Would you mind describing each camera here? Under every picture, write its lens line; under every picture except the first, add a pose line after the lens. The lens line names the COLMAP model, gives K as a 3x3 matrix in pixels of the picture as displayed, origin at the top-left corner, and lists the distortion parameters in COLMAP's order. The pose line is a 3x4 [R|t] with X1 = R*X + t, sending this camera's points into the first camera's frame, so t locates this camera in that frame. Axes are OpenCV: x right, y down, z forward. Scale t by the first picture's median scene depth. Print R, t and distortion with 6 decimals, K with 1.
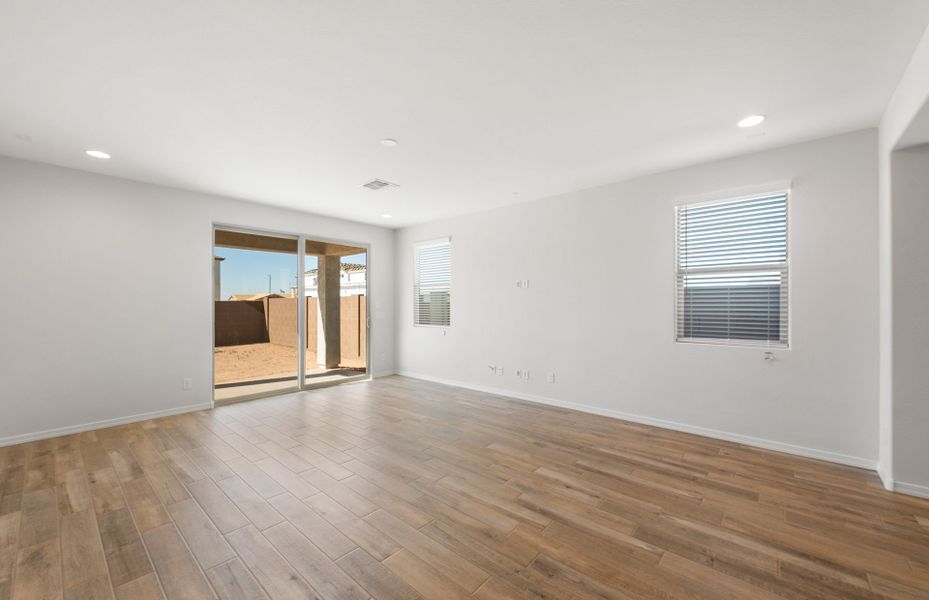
lens RADIAL K [[371.8, 0, 465.8], [0, 371.8, 282.3], [0, 0, 1]] dist [0.001241, 0.000552]
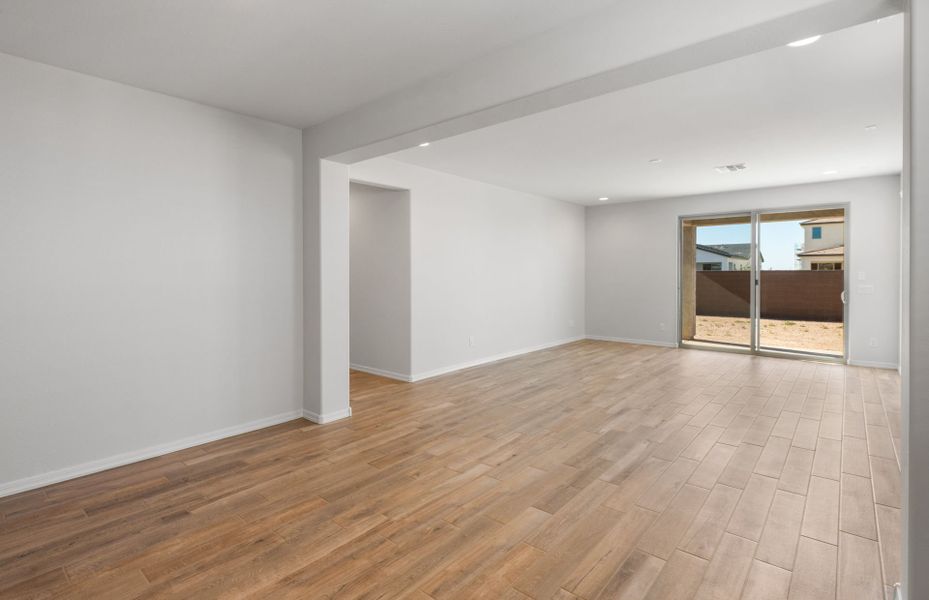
lens RADIAL K [[440.6, 0, 466.9], [0, 440.6, 276.5], [0, 0, 1]] dist [-0.002431, -0.000577]
pose [[0.010970, 0.014099, -0.999840, 2.150714], [0.057779, 0.998221, 0.014710, -0.012473], [0.998269, -0.057931, 0.010136, 0.401495]]
